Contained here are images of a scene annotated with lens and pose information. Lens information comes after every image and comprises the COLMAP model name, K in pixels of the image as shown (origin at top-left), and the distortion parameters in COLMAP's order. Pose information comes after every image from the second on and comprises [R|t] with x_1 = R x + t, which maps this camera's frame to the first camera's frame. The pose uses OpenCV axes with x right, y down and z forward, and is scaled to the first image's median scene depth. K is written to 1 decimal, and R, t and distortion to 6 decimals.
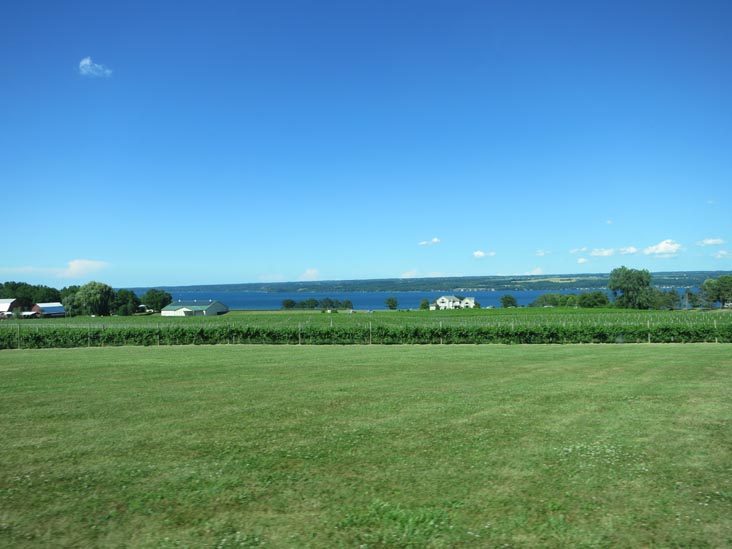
lens RADIAL K [[547.2, 0, 366.0], [0, 547.2, 274.5], [0, 0, 1]] dist [-0.030545, -0.002367]
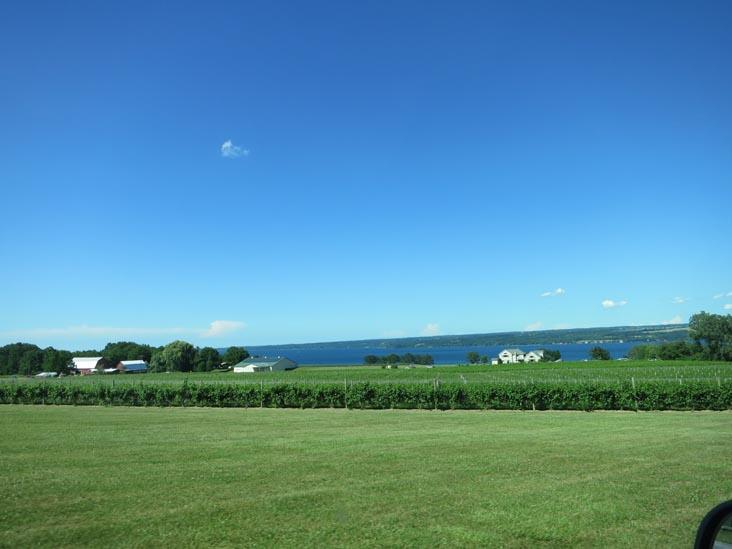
lens RADIAL K [[538.2, 0, 366.0], [0, 538.2, 274.5], [0, 0, 1]] dist [-0.032867, -0.000747]
pose [[0.974468, -0.044574, -0.220056, 0.105900], [0.021901, 0.994292, -0.104419, 0.002245], [0.223455, 0.096933, 0.969882, 0.037057]]
